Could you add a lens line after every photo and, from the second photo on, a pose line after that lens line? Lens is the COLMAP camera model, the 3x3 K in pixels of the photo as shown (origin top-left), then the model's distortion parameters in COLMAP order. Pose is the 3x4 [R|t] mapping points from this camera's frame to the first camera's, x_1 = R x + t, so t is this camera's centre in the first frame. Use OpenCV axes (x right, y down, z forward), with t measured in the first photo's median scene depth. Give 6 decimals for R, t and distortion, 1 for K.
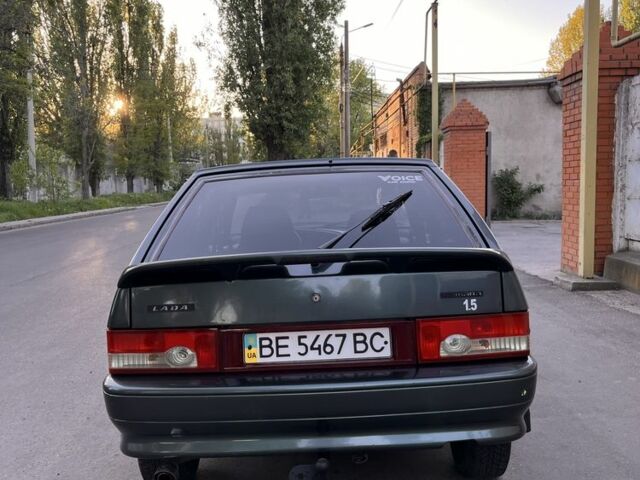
lens RADIAL K [[631.9, 0, 320.0], [0, 631.9, 240.0], [0, 0, 1]] dist [0.016359, -0.015198]
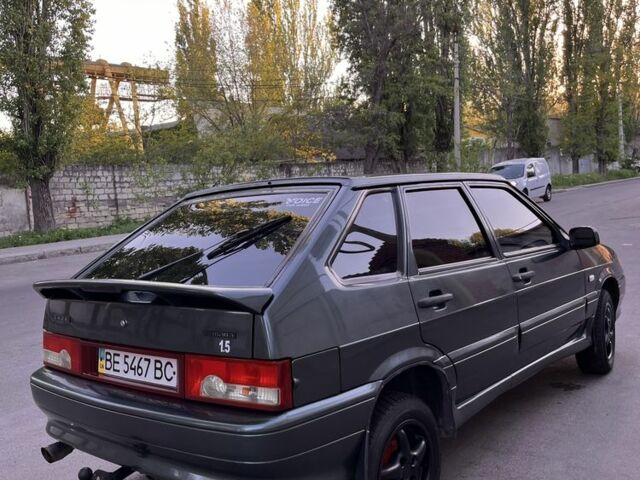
lens RADIAL K [[631.9, 0, 320.0], [0, 631.9, 240.0], [0, 0, 1]] dist [0.016359, -0.015198]
pose [[0.773420, 0.017277, -0.633658, 0.931852], [0.000948, 0.999596, 0.028411, -0.081607], [0.633893, -0.022574, 0.773091, 0.362824]]
